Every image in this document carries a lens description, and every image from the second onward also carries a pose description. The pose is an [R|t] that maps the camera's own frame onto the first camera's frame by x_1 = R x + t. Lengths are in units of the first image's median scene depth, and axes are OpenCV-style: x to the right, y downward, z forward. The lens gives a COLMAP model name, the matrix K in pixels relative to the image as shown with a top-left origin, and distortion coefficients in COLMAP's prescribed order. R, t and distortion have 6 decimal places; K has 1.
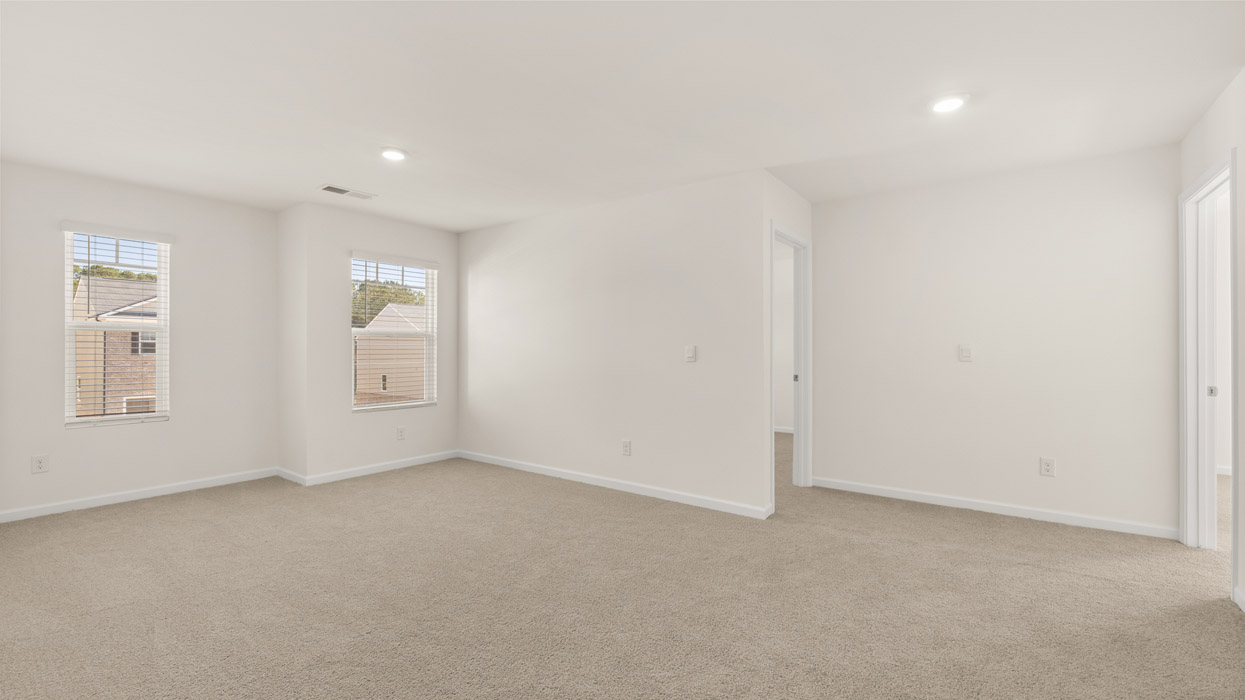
lens RADIAL K [[515.4, 0, 622.2], [0, 515.4, 347.4], [0, 0, 1]] dist [0.000124, -0.000021]
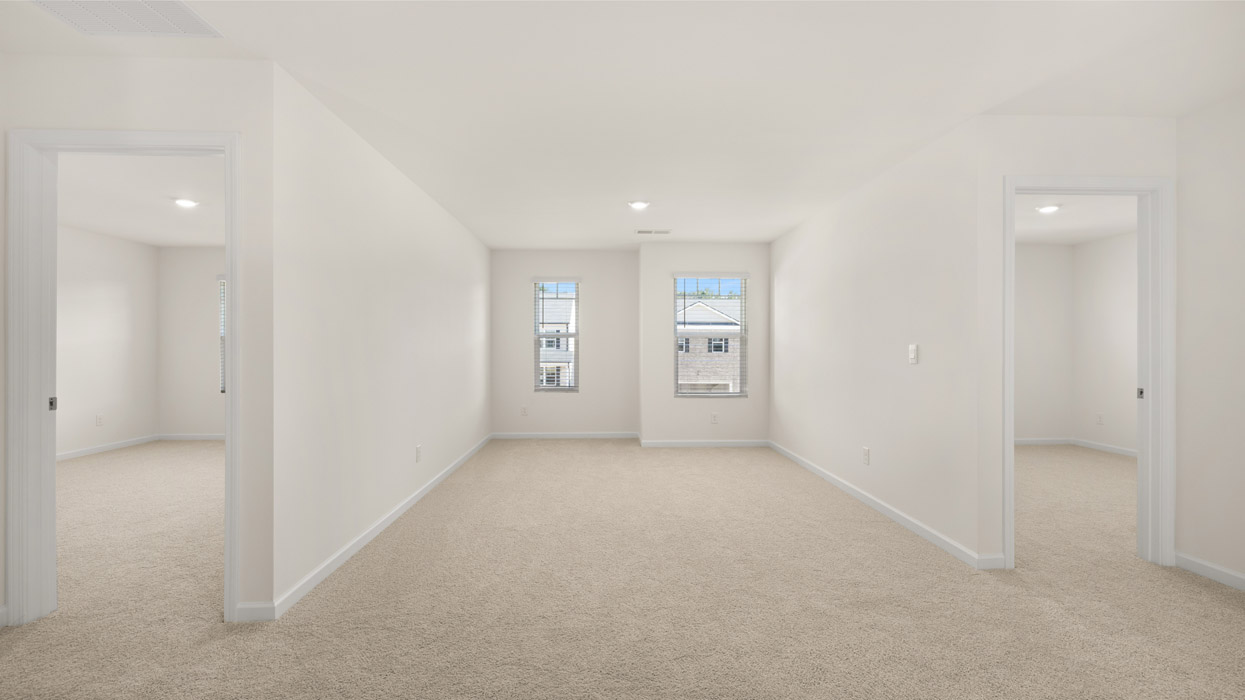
lens RADIAL K [[515.4, 0, 624.2], [0, 515.4, 348.8], [0, 0, 1]] dist [0.000124, -0.000021]
pose [[0.635447, 0.001291, -0.772144, 0.516503], [0.000608, 0.999997, 0.002173, 0.001004], [0.772144, -0.001850, 0.635444, 0.097177]]
